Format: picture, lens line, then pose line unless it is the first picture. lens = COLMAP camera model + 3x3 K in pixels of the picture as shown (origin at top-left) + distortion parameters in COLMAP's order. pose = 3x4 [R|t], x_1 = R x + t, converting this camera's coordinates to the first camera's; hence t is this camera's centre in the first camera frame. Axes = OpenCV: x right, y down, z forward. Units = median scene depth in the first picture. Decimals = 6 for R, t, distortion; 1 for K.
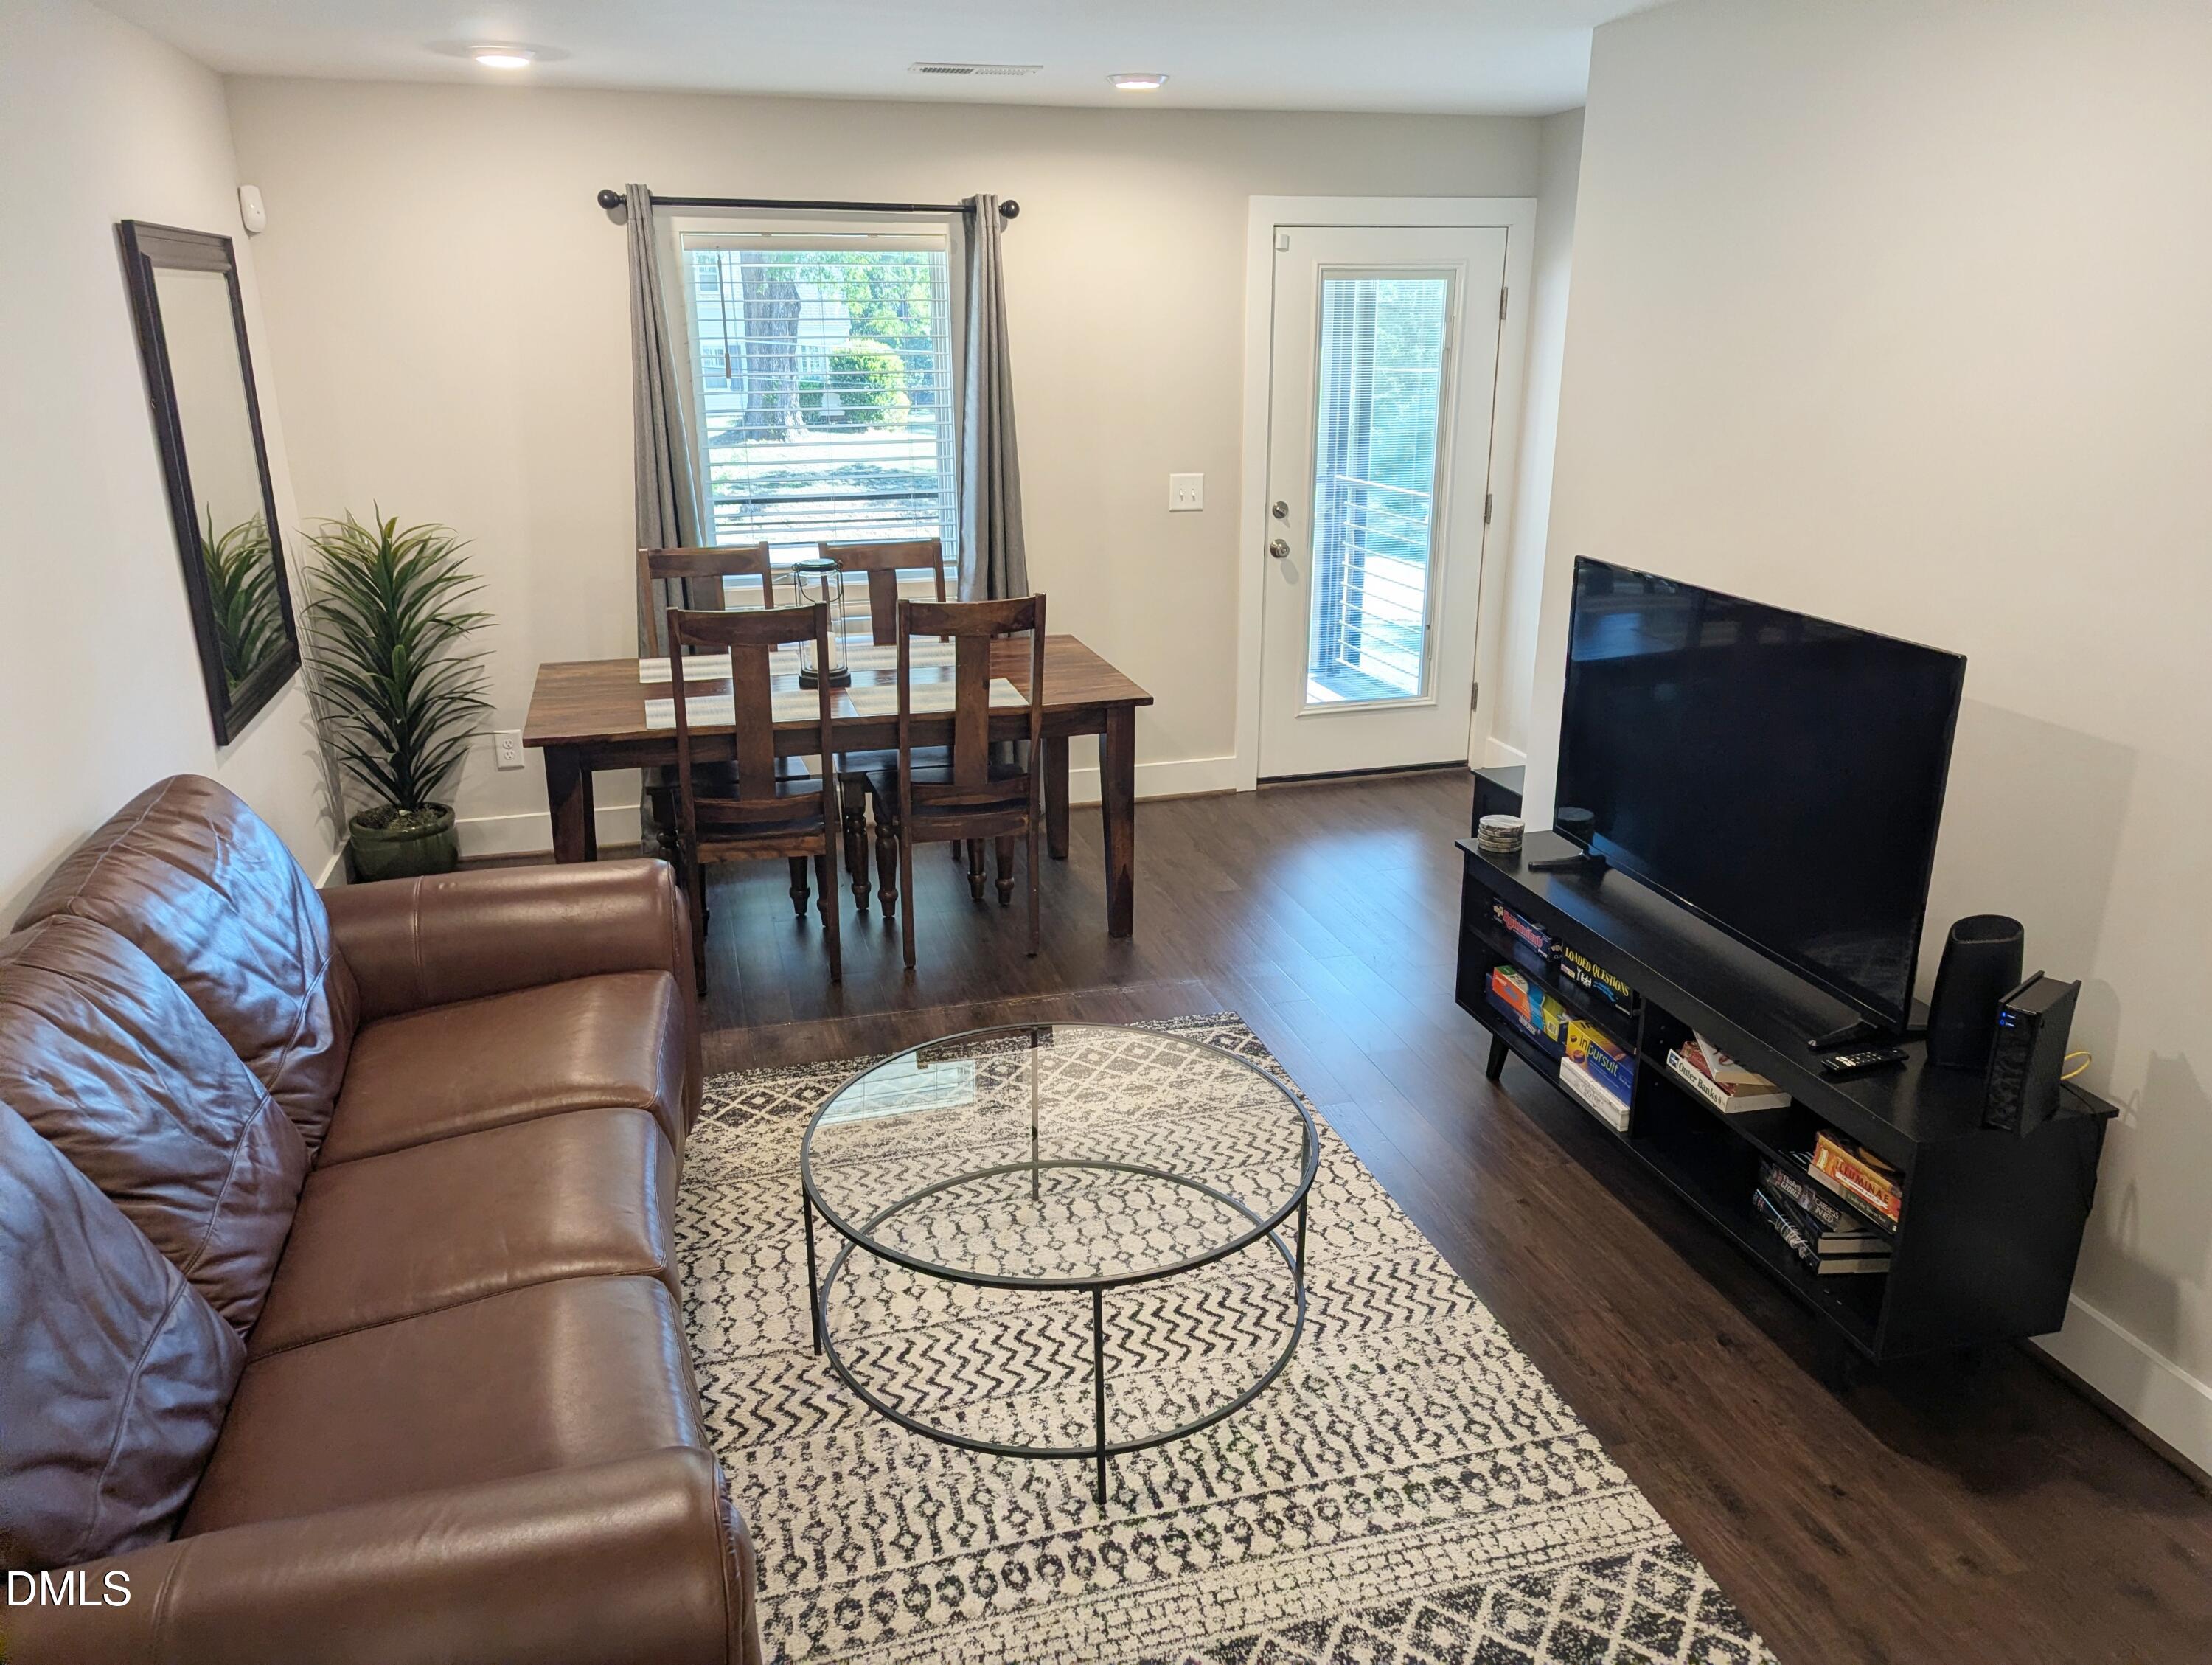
lens RADIAL K [[1541.9, 0, 1106.0], [0, 1541.9, 832.5], [0, 0, 1]] dist [0.063782, -0.054321]
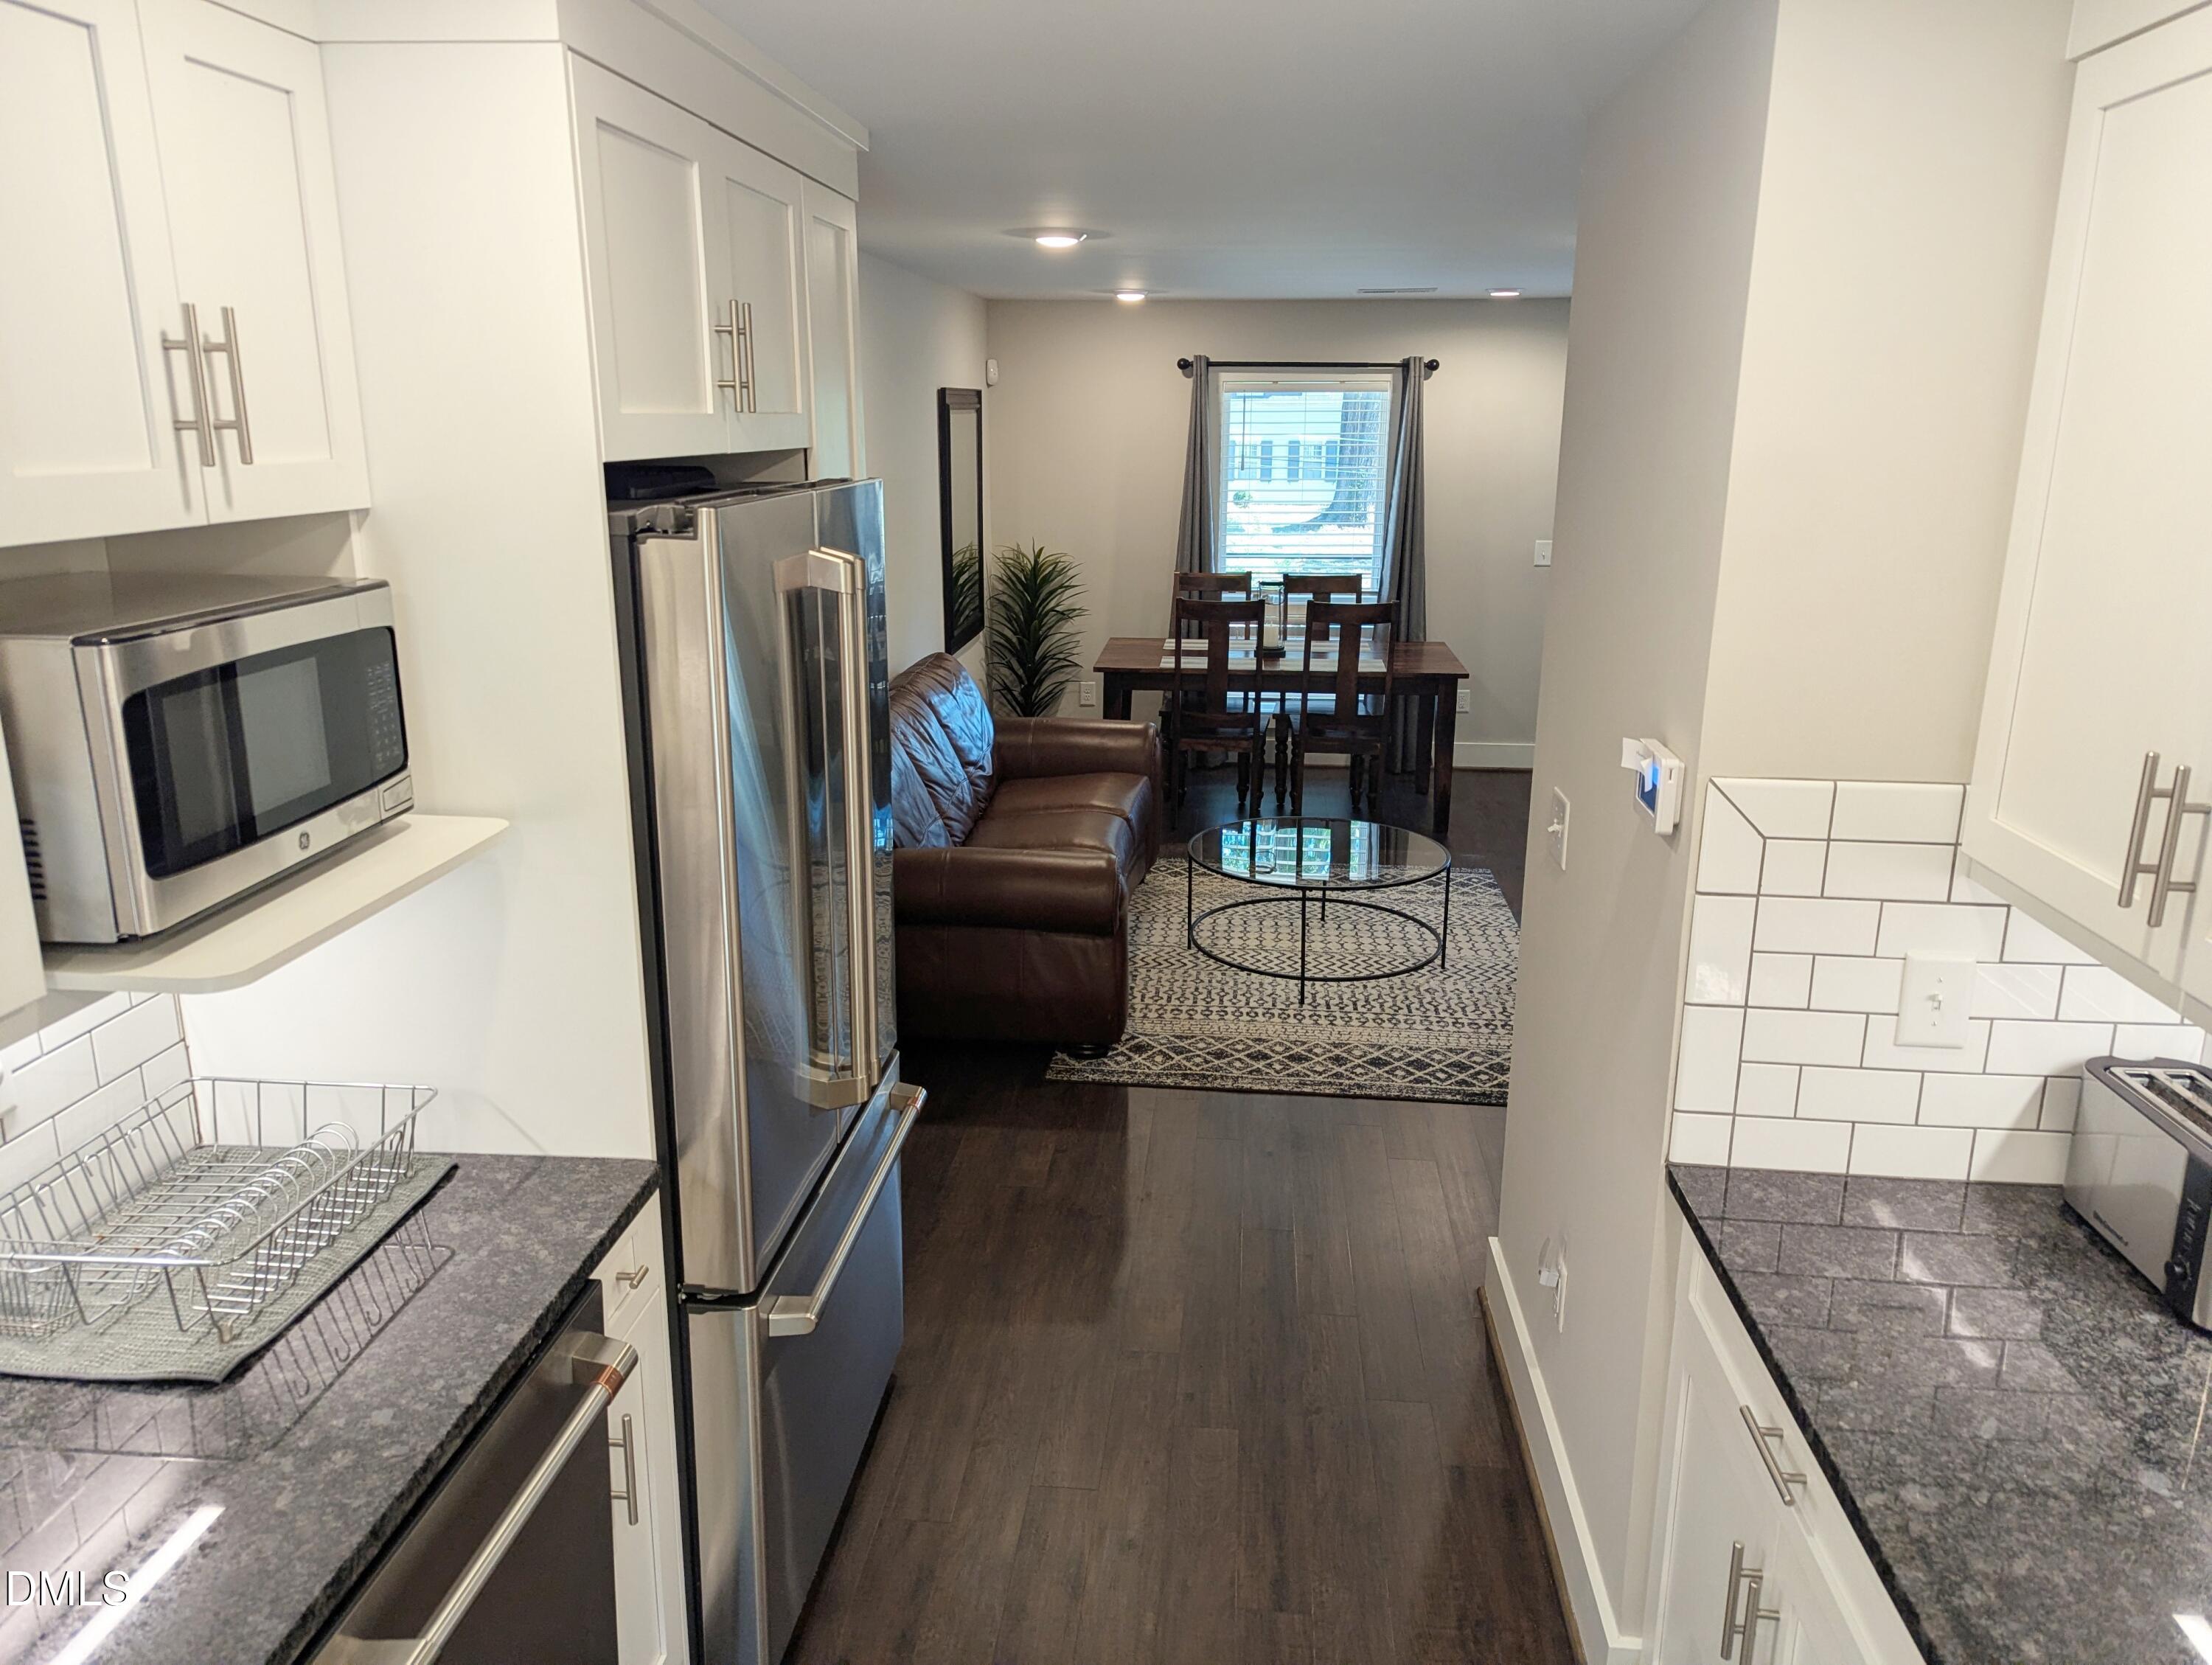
lens RADIAL K [[1541.9, 0, 1106.0], [0, 1541.9, 832.5], [0, 0, 1]] dist [0.063782, -0.054321]
pose [[0.931638, 0.103033, -0.348475, 0.237352], [-0.122724, 0.991829, -0.034847, 0.161635], [0.342037, 0.075231, 0.936670, -0.552150]]
